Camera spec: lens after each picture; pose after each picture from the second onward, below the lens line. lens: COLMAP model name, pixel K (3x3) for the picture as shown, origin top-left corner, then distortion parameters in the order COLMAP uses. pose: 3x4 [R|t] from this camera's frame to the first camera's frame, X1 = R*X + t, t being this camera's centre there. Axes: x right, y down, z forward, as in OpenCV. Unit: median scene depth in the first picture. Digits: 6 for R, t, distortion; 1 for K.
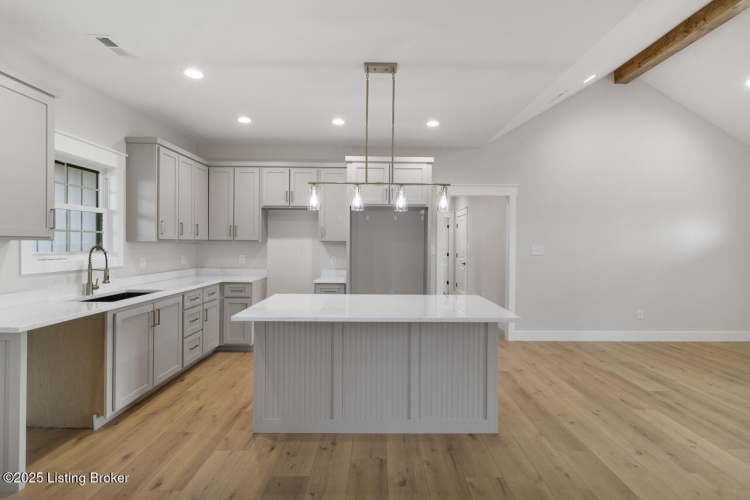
lens RADIAL K [[371.0, 0, 375.0], [0, 371.0, 250.0], [0, 0, 1]] dist [0.002595, 0.000313]
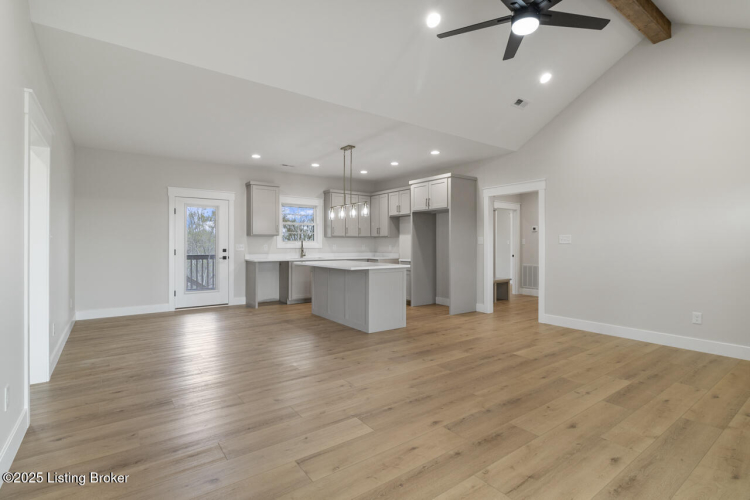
lens RADIAL K [[358.5, 0, 375.0], [0, 358.5, 250.0], [0, 0, 1]] dist [0.001141, 0.000132]
pose [[0.583514, 0.006776, -0.812075, 1.074912], [-0.014151, 0.999898, -0.001825, 0.046514], [0.811980, 0.012556, 0.583551, -0.014066]]
